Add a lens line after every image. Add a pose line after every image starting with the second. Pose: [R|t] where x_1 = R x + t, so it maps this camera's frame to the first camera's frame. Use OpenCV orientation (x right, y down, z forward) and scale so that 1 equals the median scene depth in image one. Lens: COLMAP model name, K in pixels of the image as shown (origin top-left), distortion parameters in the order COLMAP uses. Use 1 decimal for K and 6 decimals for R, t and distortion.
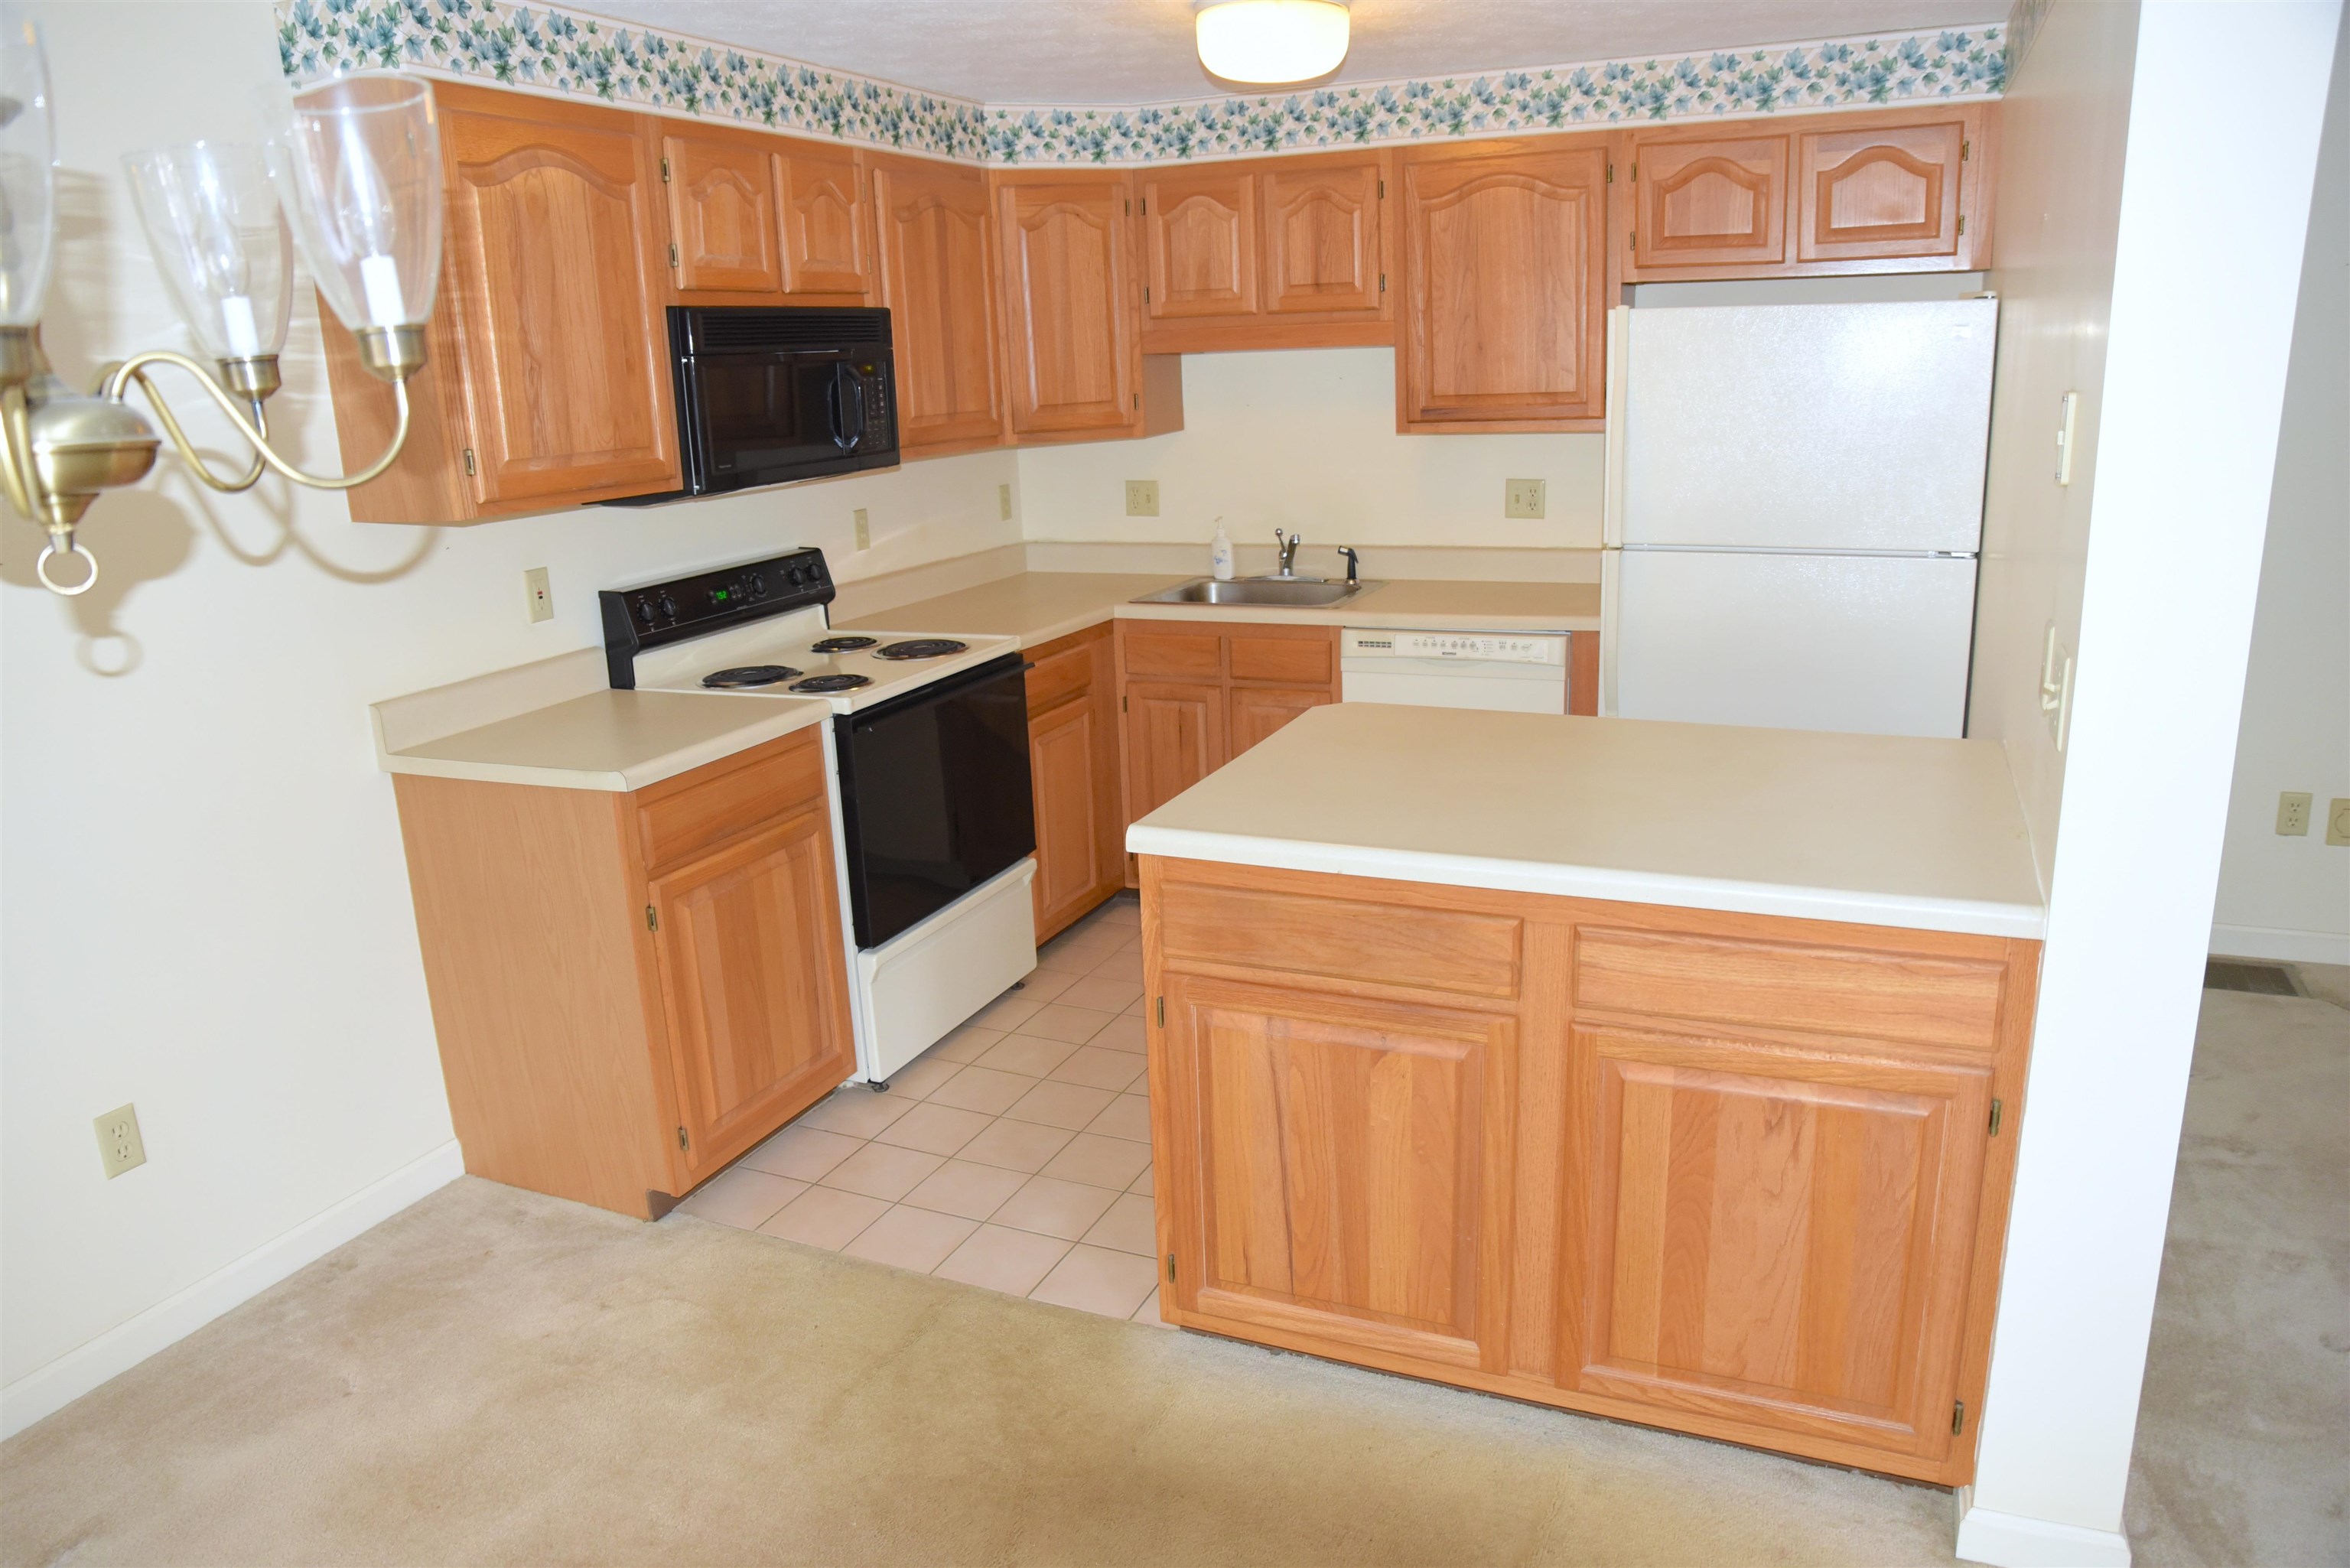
lens RADIAL K [[1601.8, 0, 1168.7], [0, 1601.8, 793.4], [0, 0, 1]] dist [-0.137203, 0.099294]
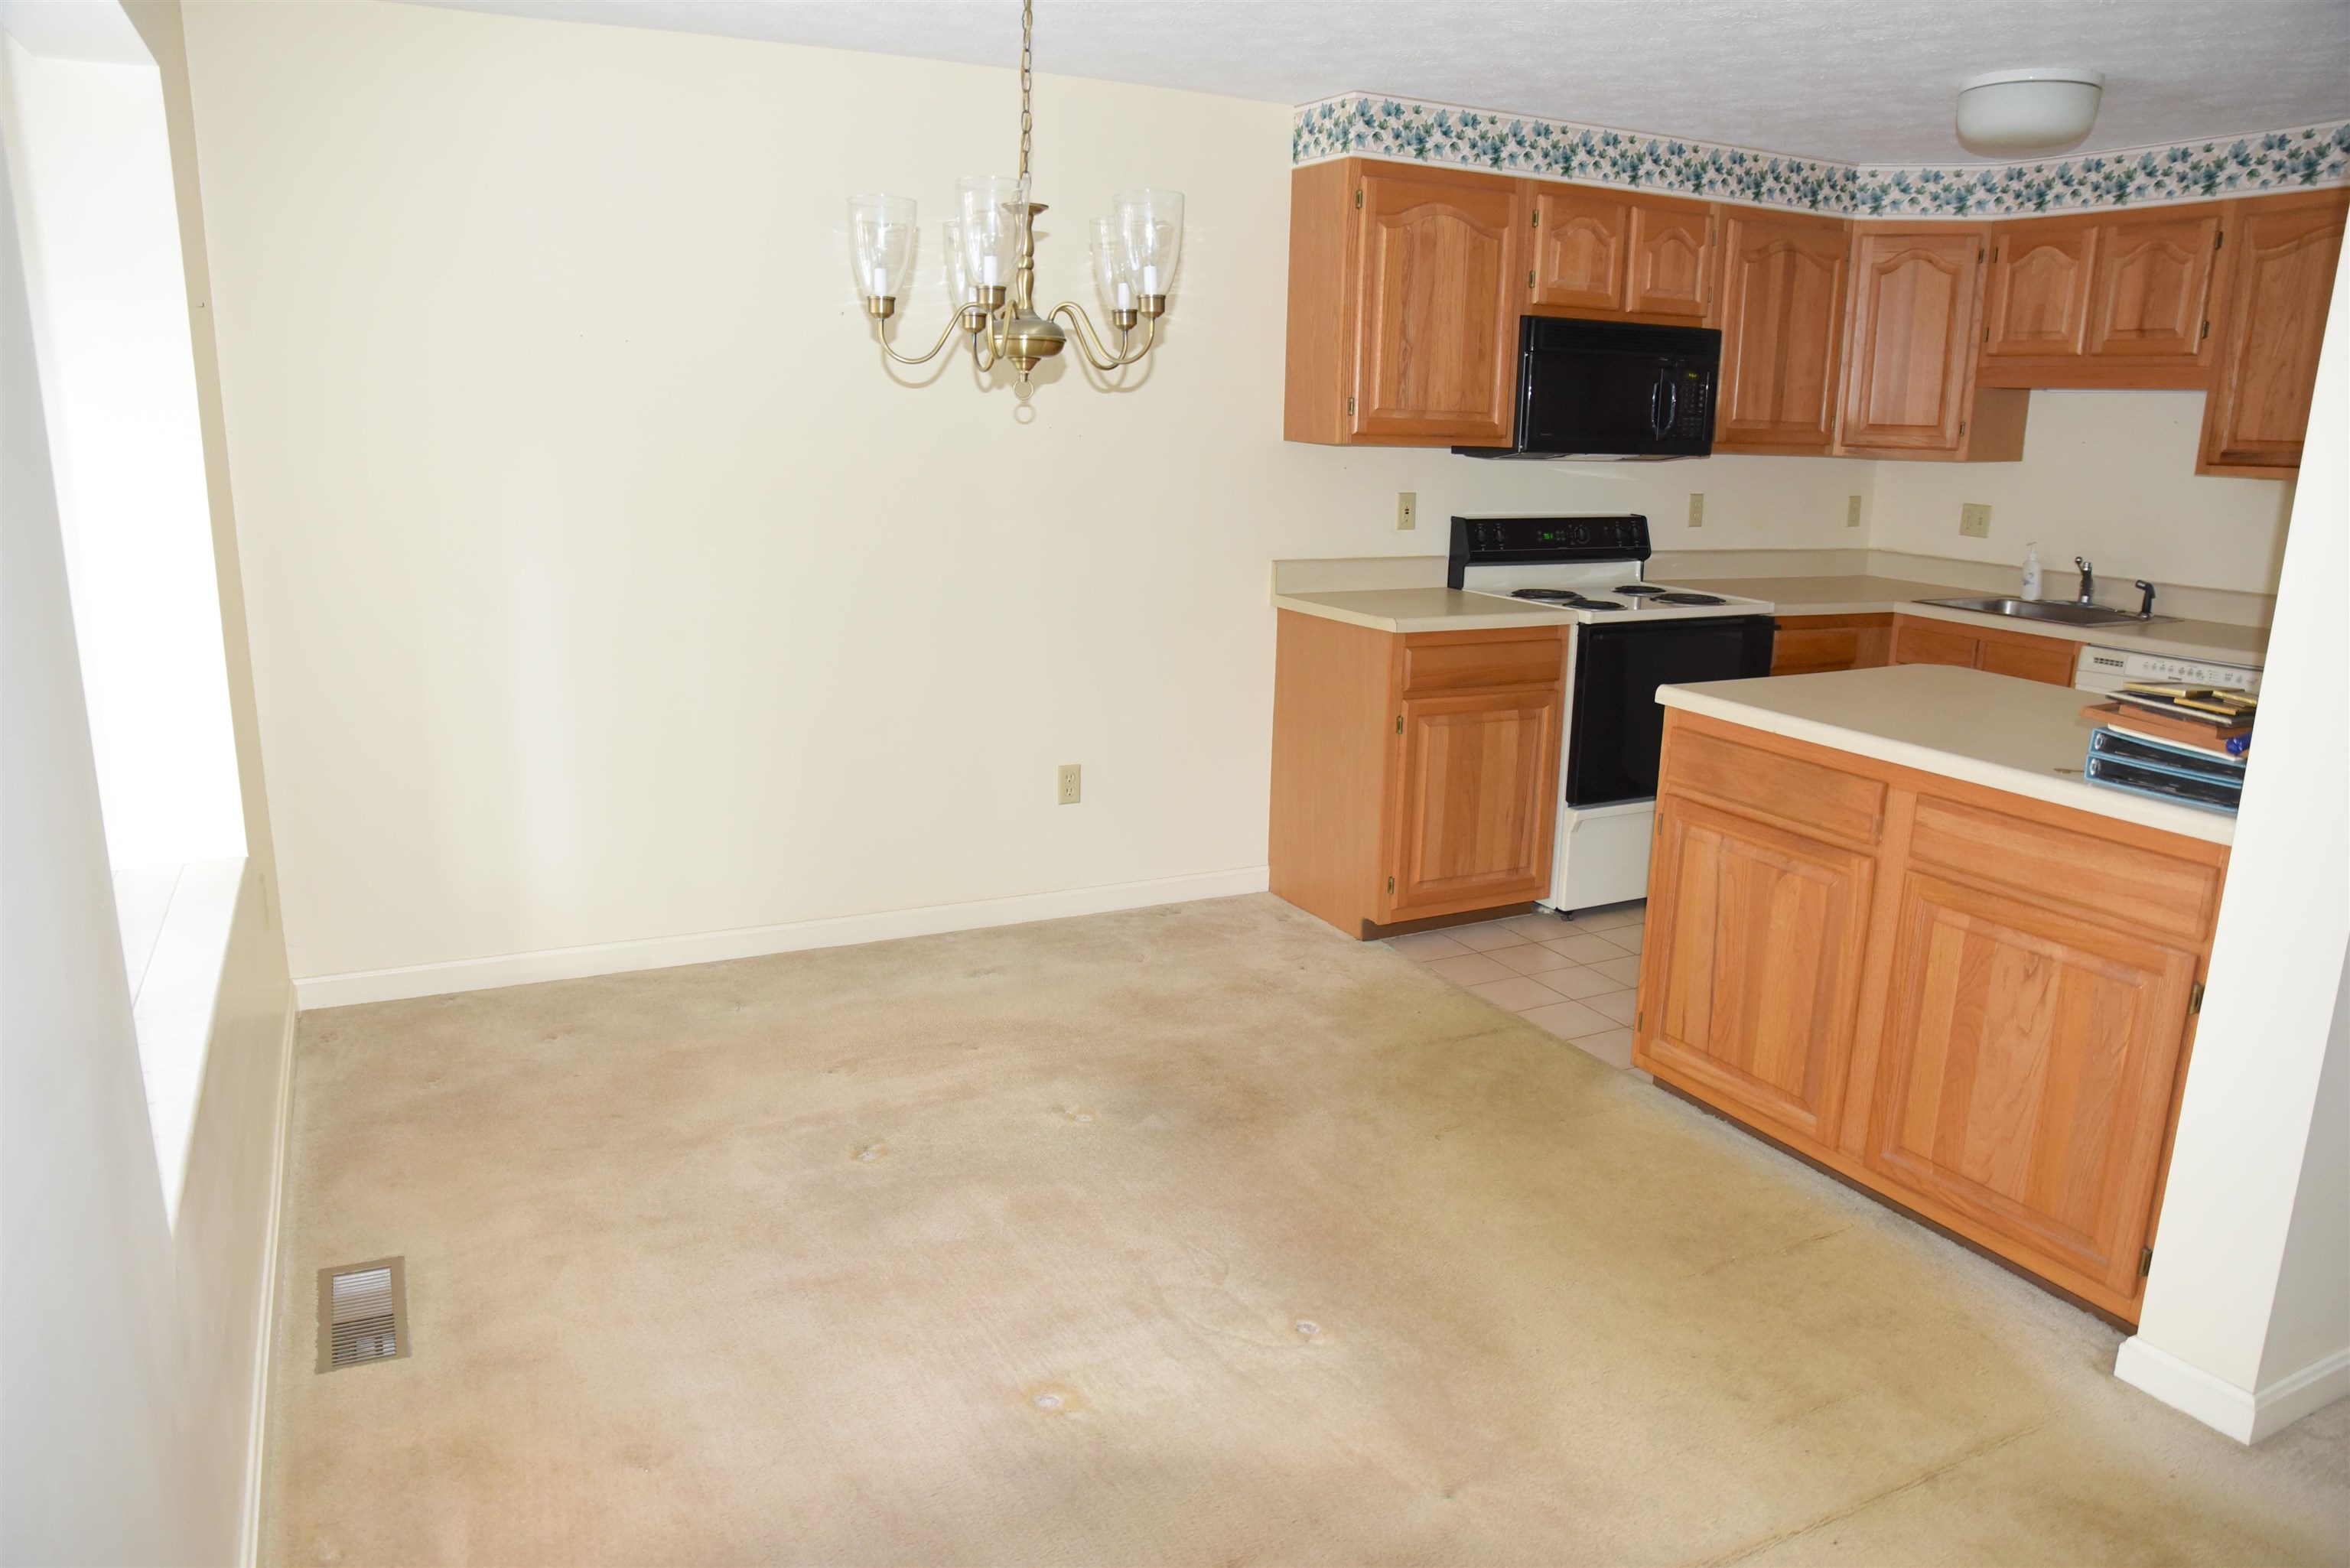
lens RADIAL K [[1601.8, 0, 1168.7], [0, 1601.8, 793.4], [0, 0, 1]] dist [-0.137203, 0.099294]
pose [[0.776000, 0.202258, -0.597424, 0.343135], [-0.214077, 0.975423, 0.052163, 0.093605], [0.593292, 0.087416, 0.800227, -0.257885]]
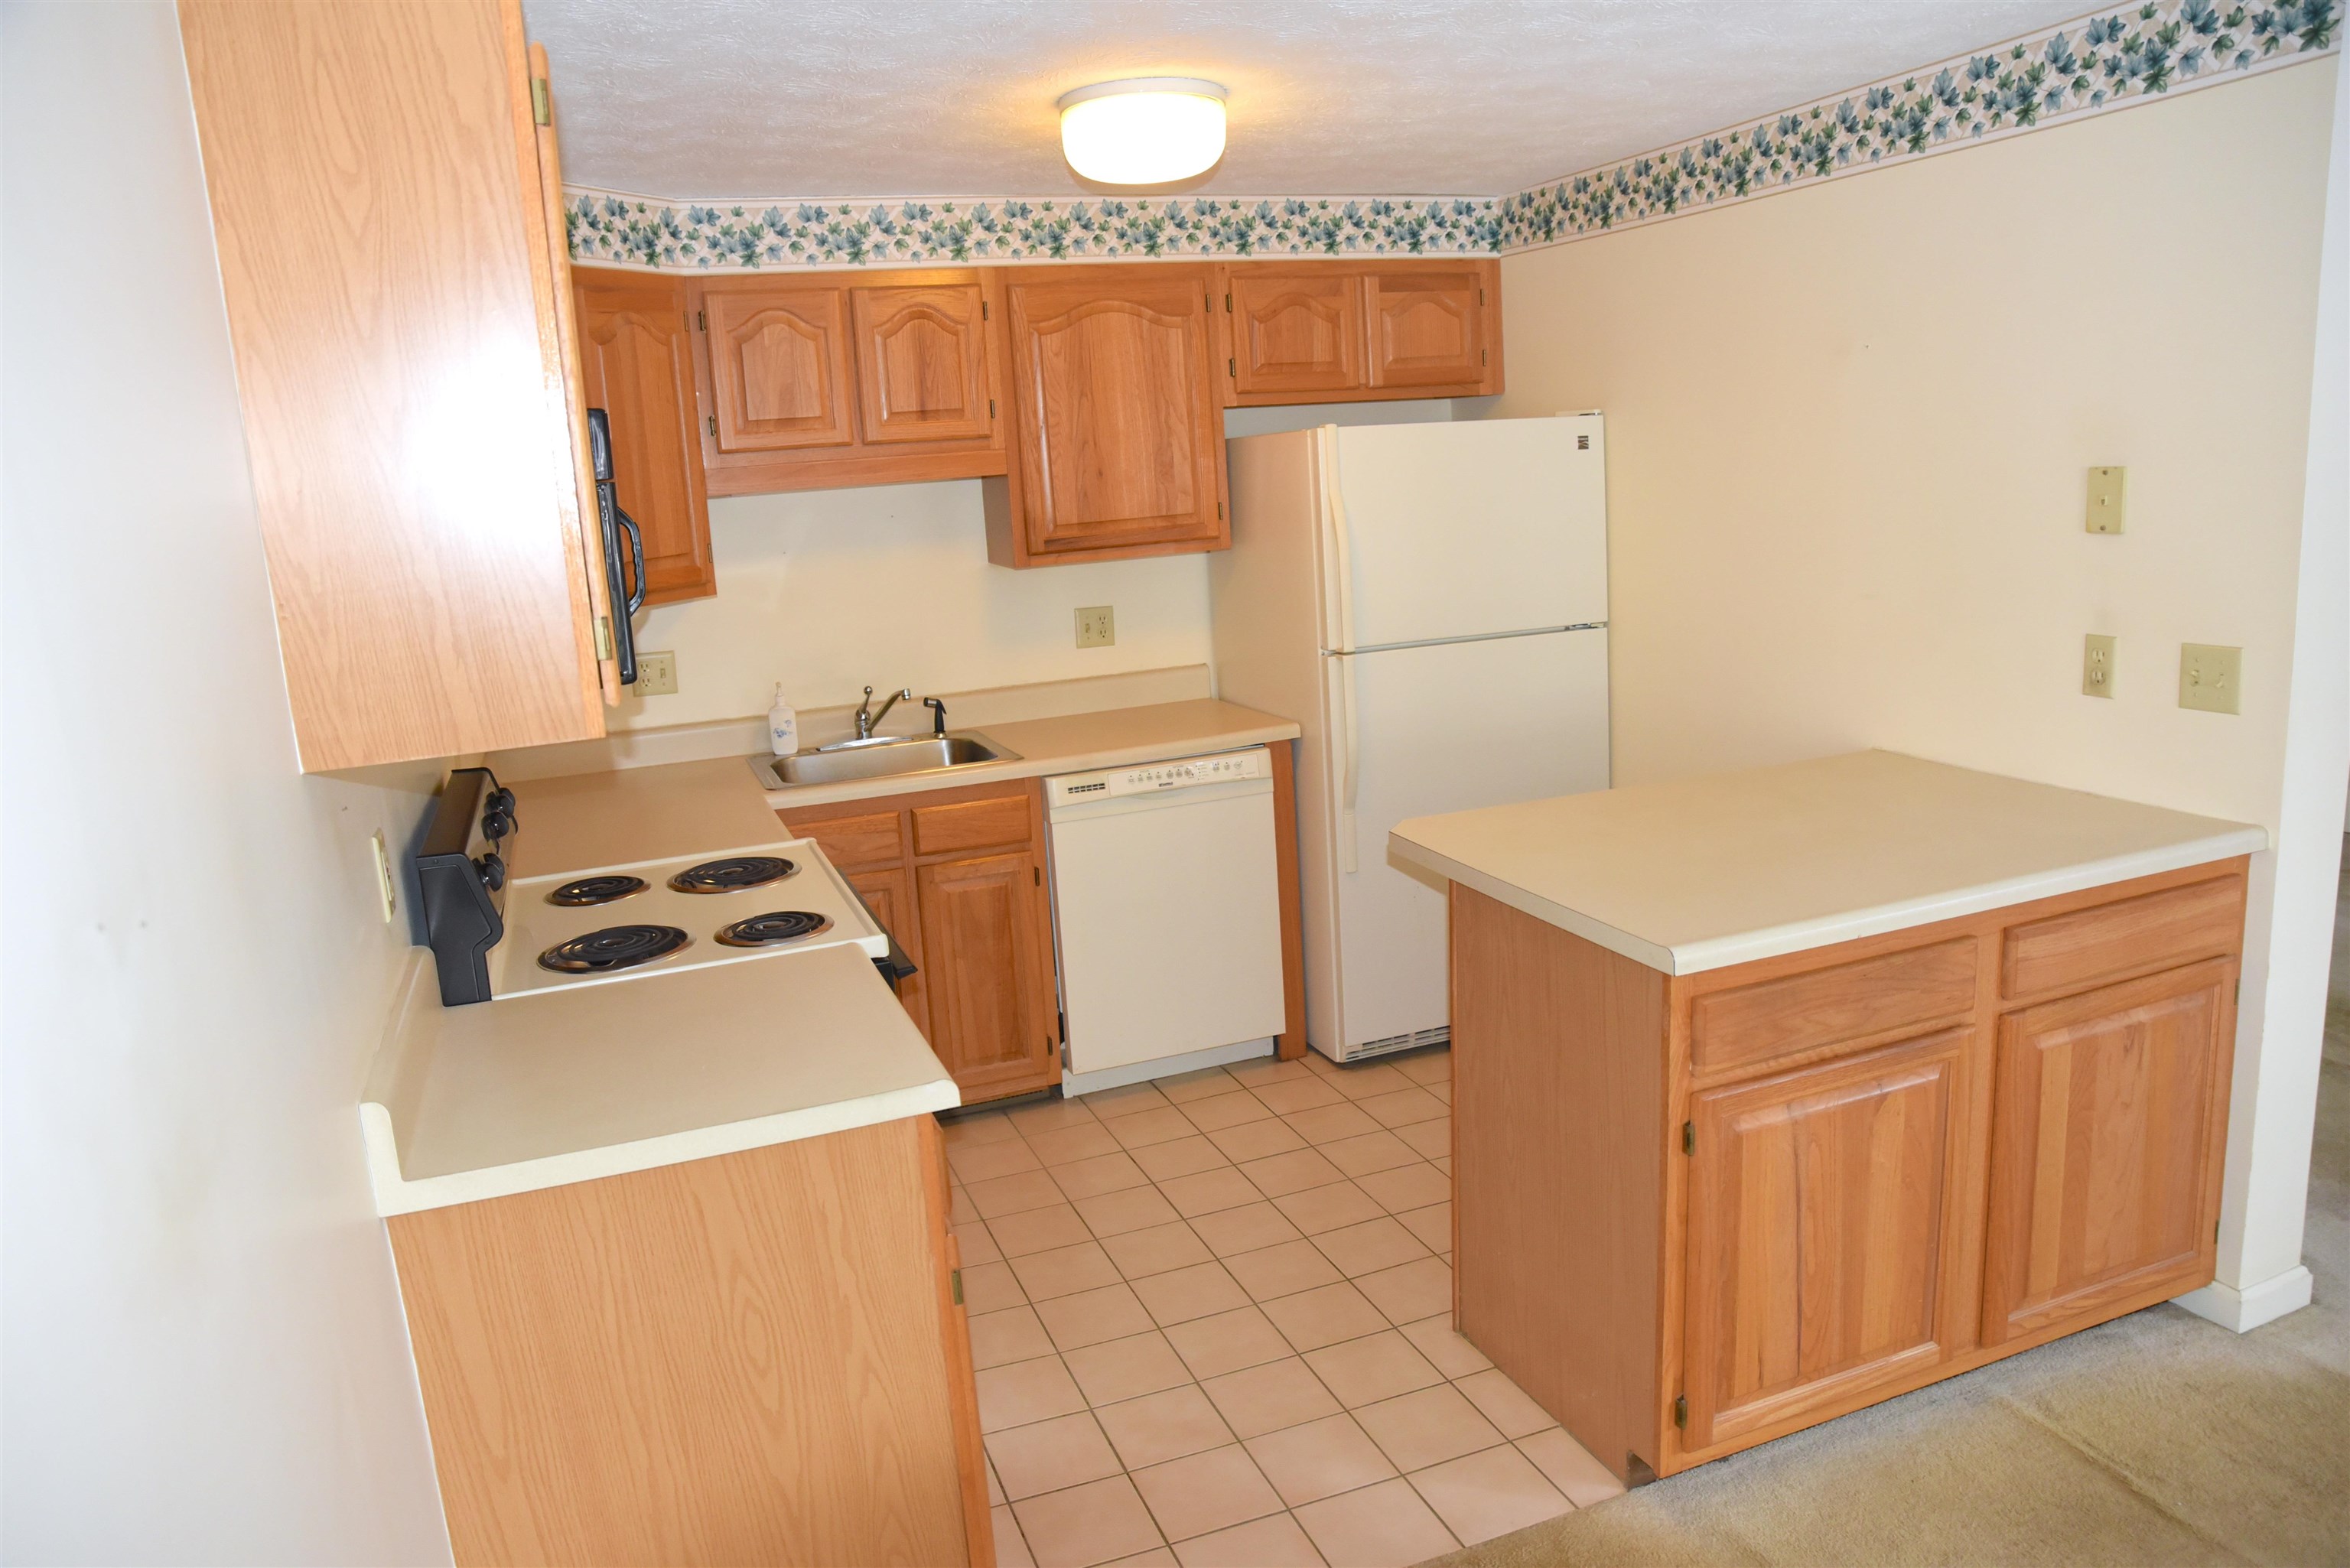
lens RADIAL K [[1608.1, 0, 1175.0], [0, 1608.1, 784.0], [0, 0, 1]] dist [-0.127707, 0.095481]
pose [[0.710429, -0.145596, 0.688544, -0.595446], [0.217434, 0.975909, -0.017984, -0.083919], [-0.669338, 0.162489, 0.724971, 0.351557]]
